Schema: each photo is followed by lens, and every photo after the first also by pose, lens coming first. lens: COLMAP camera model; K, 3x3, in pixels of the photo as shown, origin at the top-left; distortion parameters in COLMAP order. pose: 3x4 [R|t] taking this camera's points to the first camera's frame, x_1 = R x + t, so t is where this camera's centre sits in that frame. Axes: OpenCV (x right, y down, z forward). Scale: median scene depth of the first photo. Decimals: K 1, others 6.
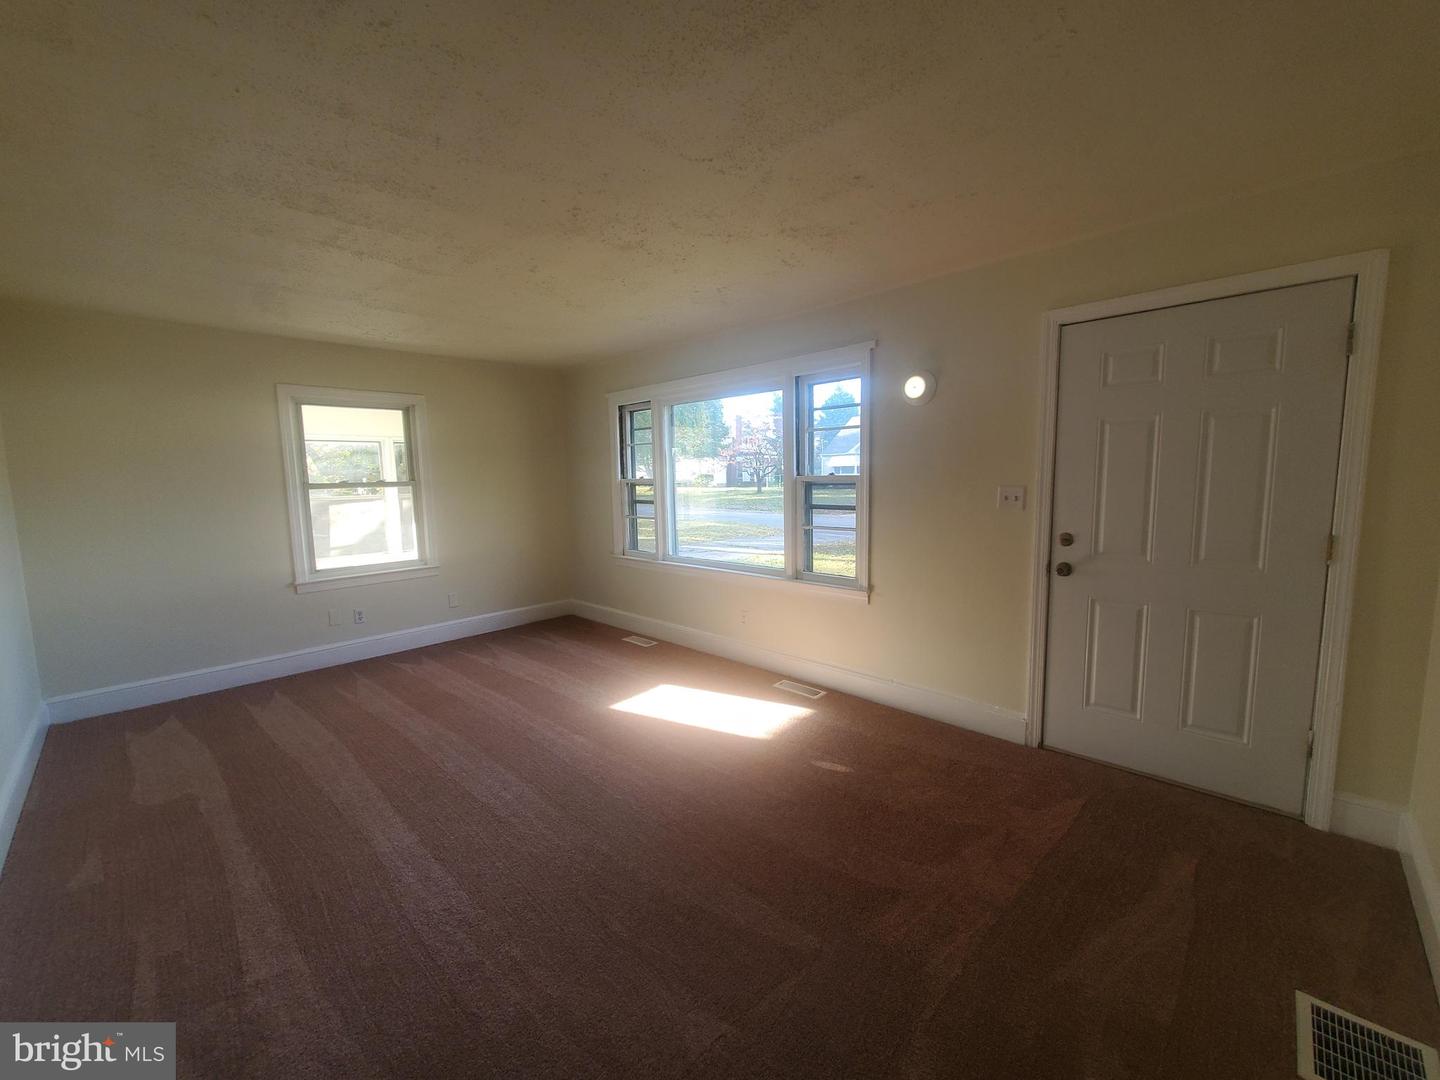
lens RADIAL K [[570.3, 0, 713.0], [0, 570.3, 536.5], [0, 0, 1]] dist [0.001128, -0.000671]
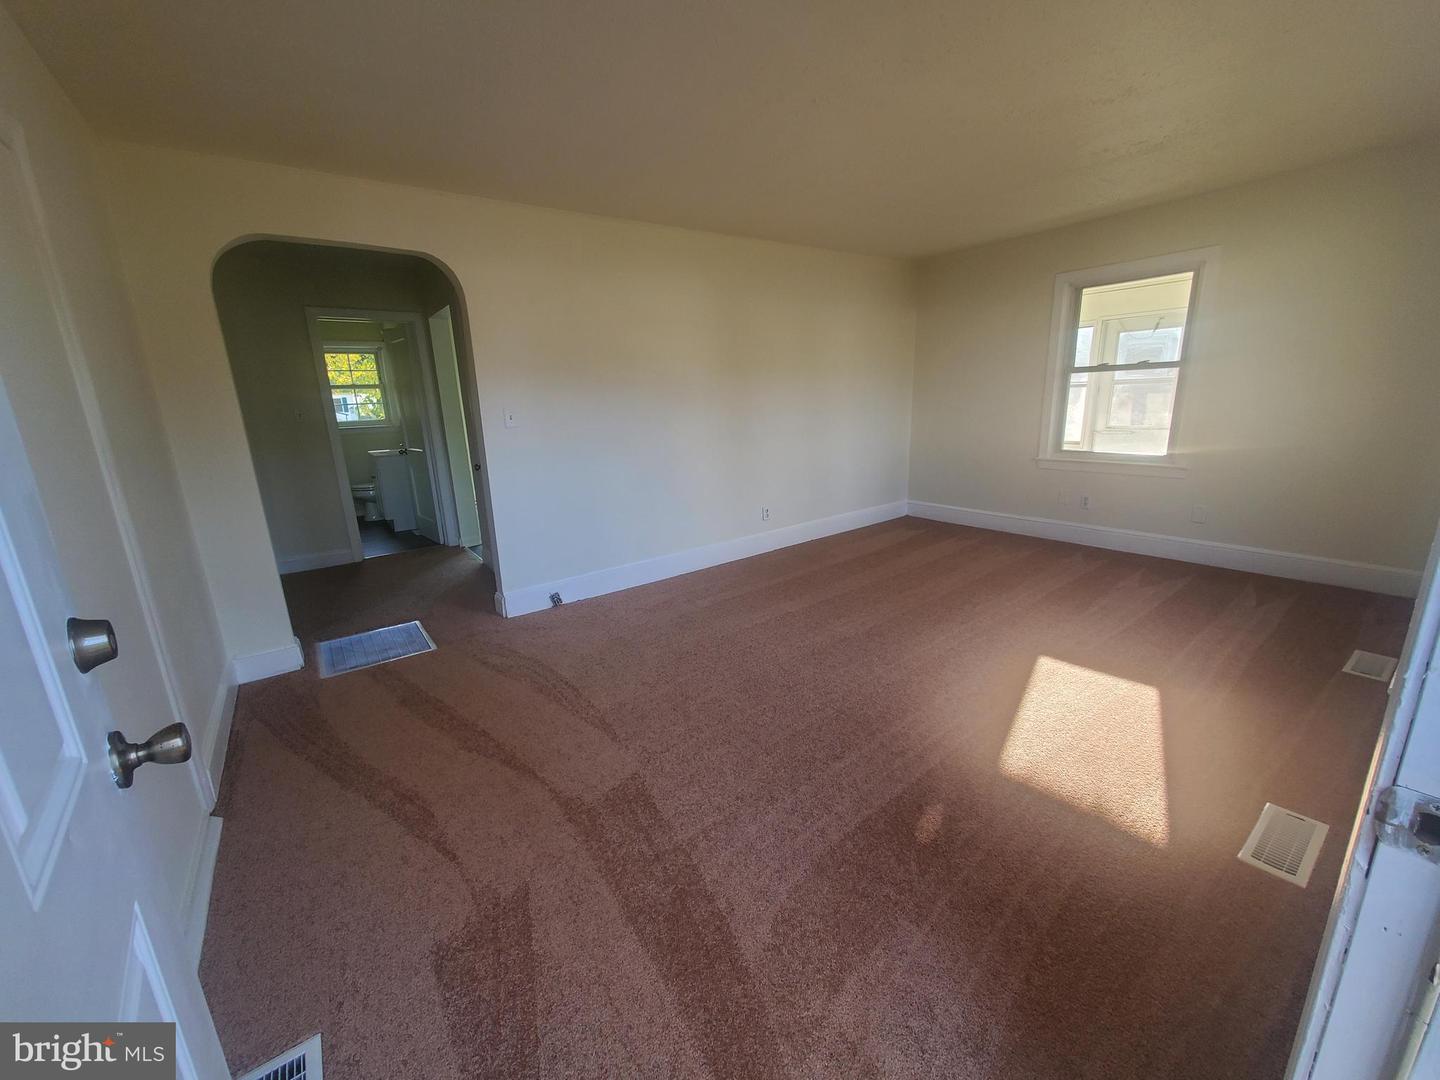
lens RADIAL K [[570.3, 0, 713.0], [0, 570.3, 536.5], [0, 0, 1]] dist [0.001128, -0.000671]
pose [[-0.152788, 0.261984, -0.952901, 0.483610], [-0.064866, 0.959484, 0.274194, -0.037898], [0.986128, 0.103704, -0.129604, 0.512998]]
